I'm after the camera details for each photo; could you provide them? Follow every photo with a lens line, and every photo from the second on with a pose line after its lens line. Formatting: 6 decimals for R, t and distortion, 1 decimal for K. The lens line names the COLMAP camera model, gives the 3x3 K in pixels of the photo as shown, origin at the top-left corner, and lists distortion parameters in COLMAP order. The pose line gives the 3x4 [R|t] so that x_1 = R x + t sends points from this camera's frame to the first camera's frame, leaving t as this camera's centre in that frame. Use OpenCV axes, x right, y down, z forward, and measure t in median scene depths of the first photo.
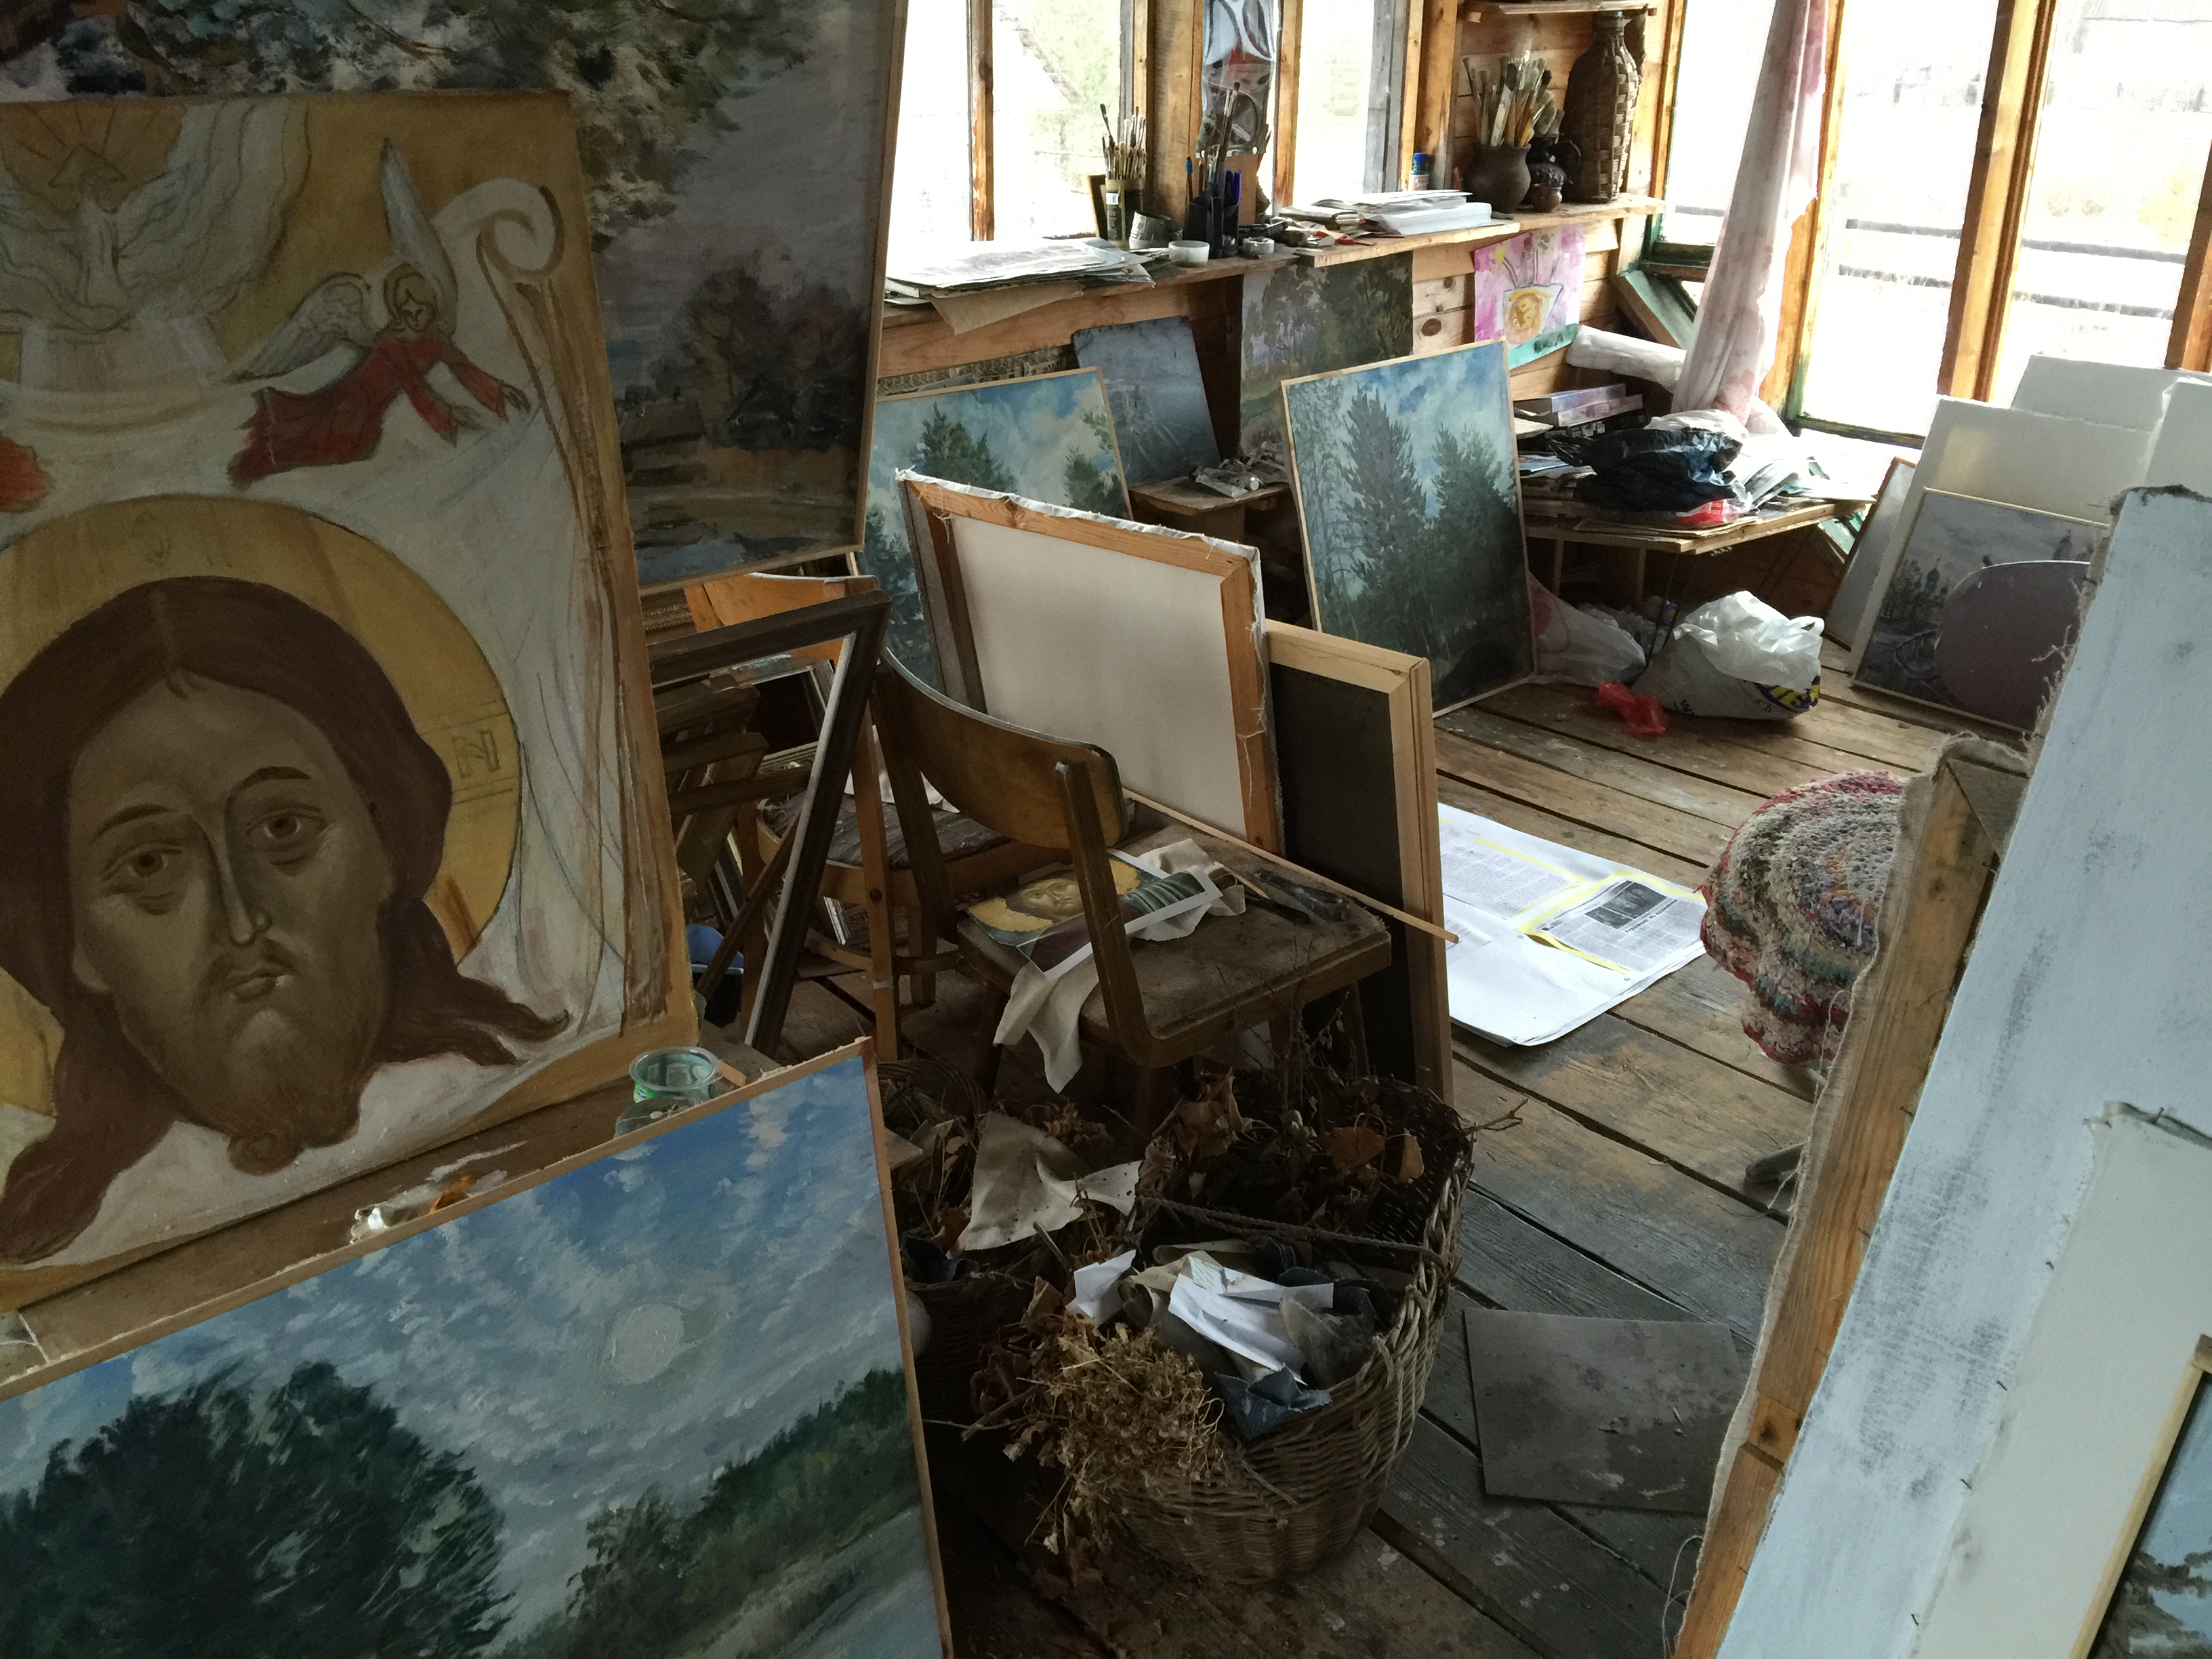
lens RADIAL K [[1867.9, 0, 1105.8], [0, 1867.9, 785.3], [0, 0, 1]] dist [0.062022, -0.111754]
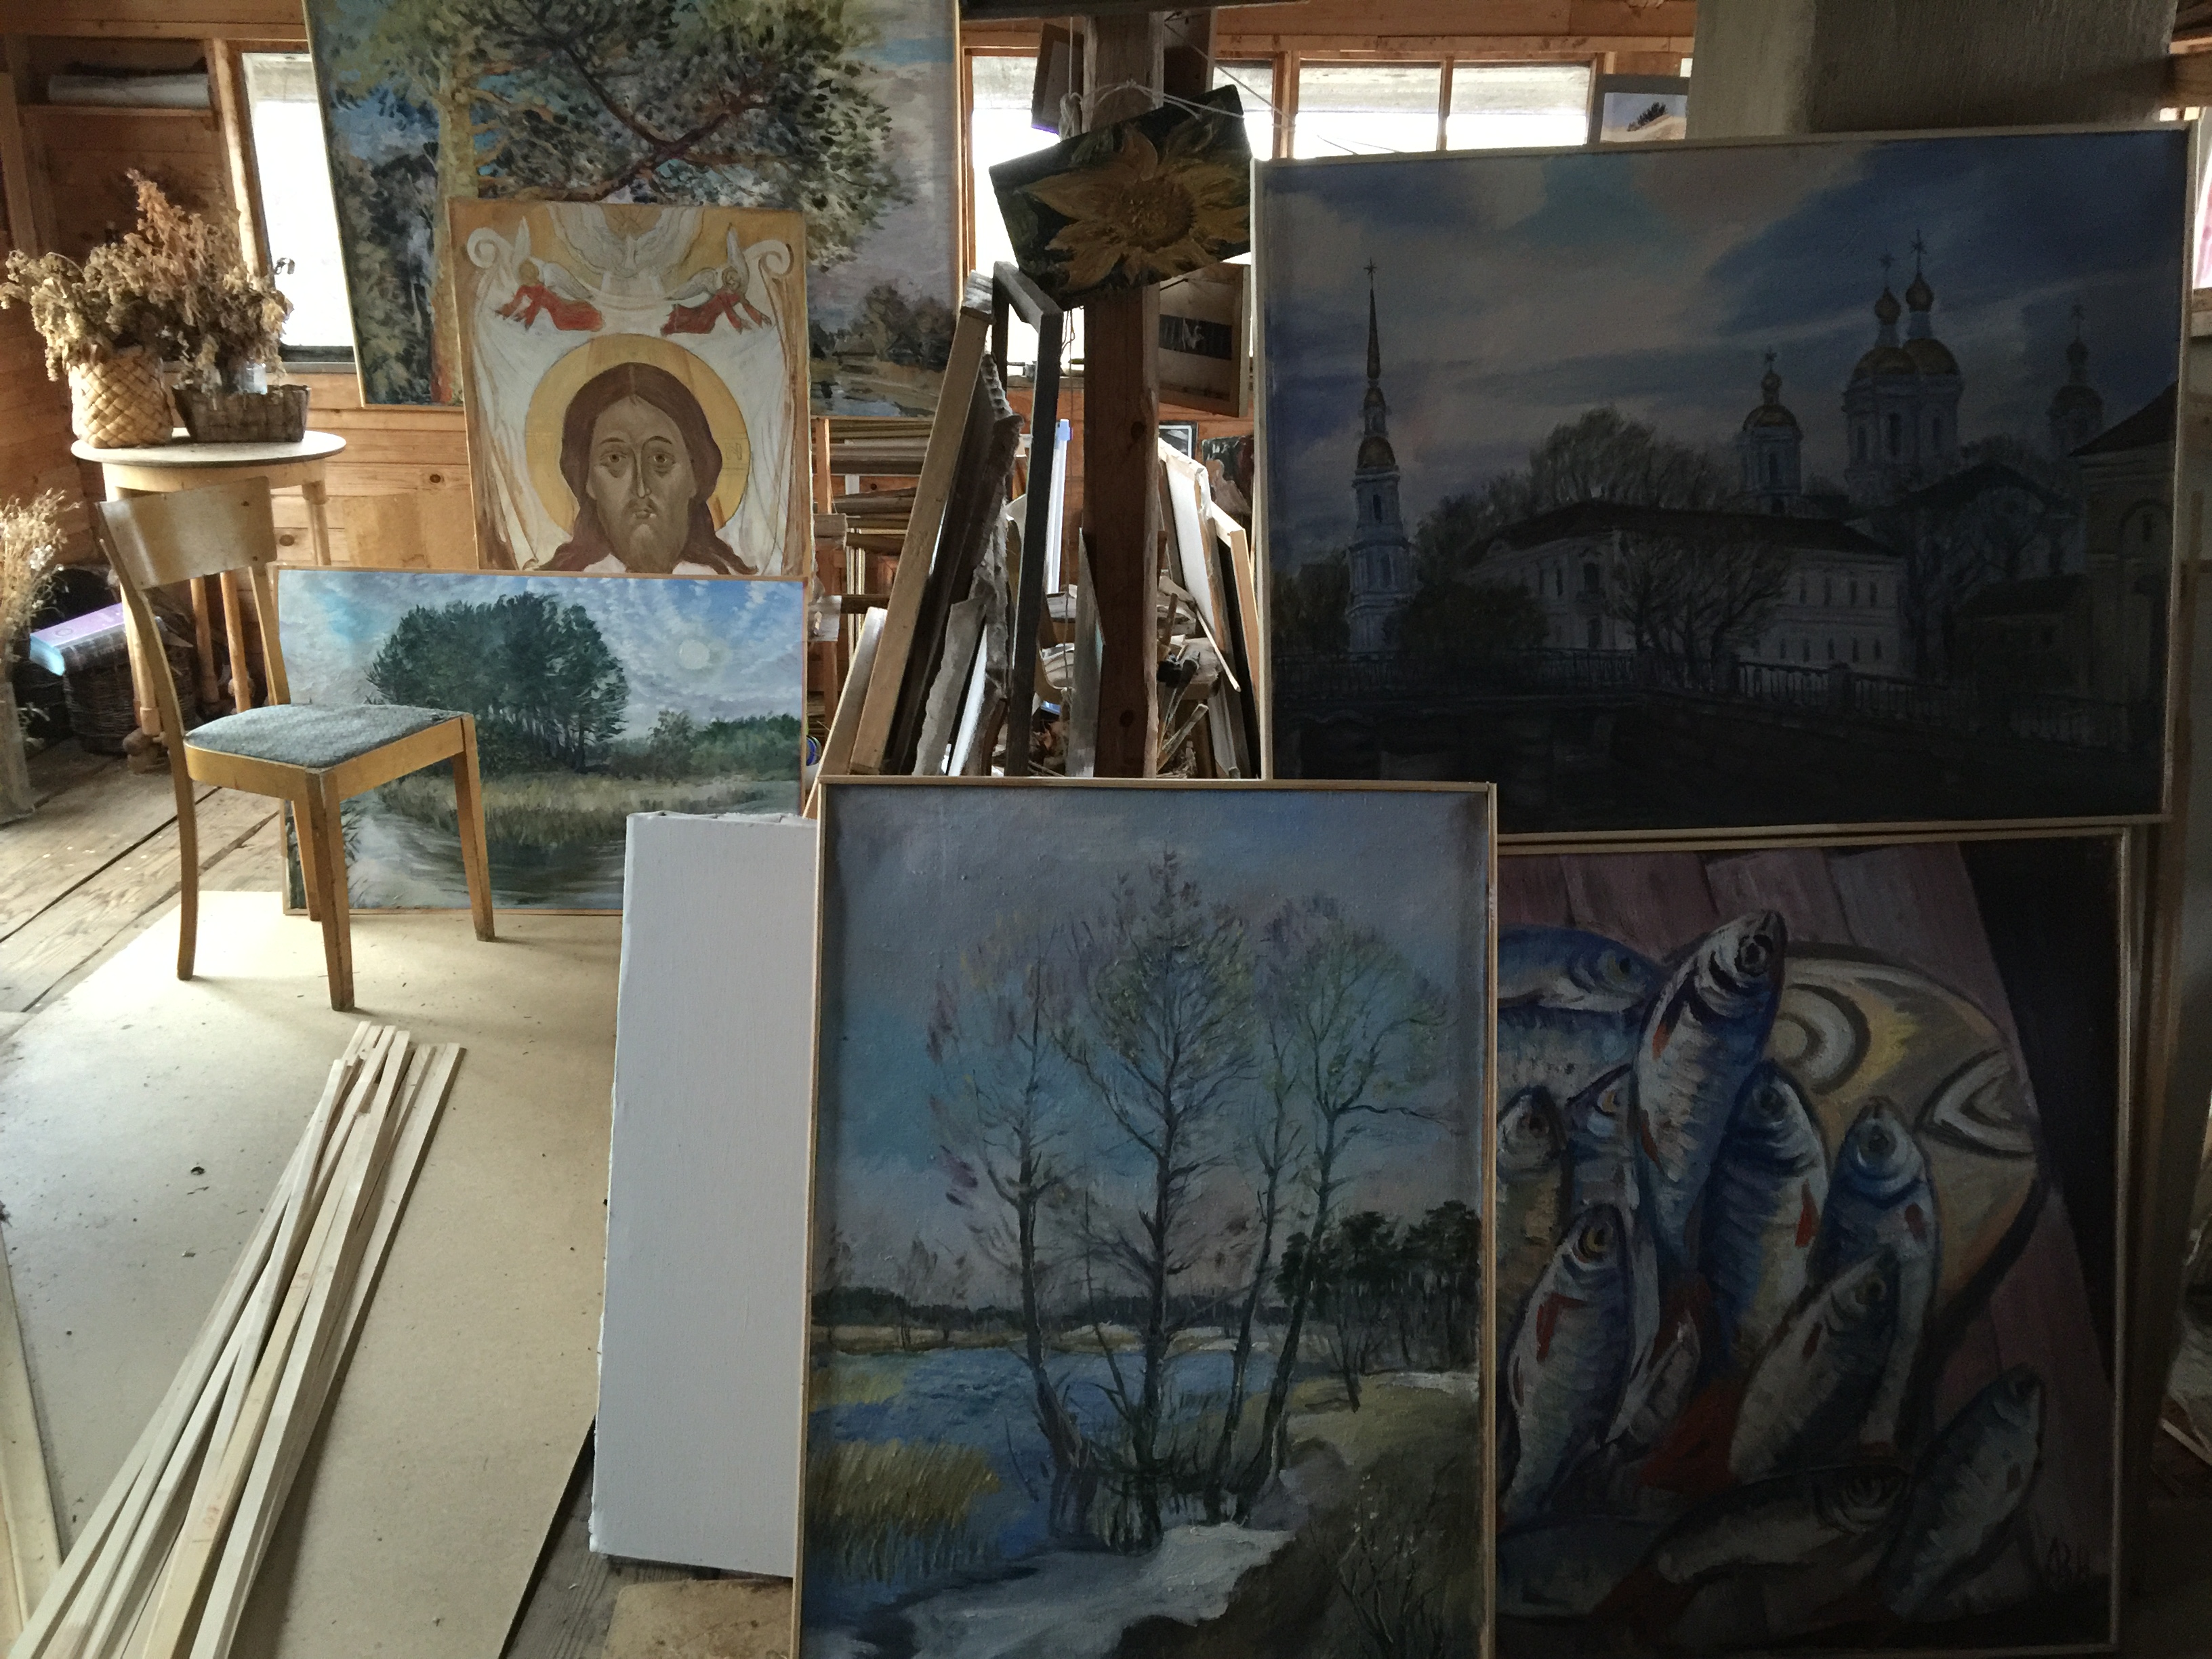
lens RADIAL K [[1867.9, 0, 1105.8], [0, 1867.9, 785.3], [0, 0, 1]] dist [0.062022, -0.111754]
pose [[0.770044, 0.203953, -0.604513, 1.878684], [-0.260116, 0.965561, -0.005578, 0.336620], [0.582556, 0.161539, 0.796576, -0.775676]]
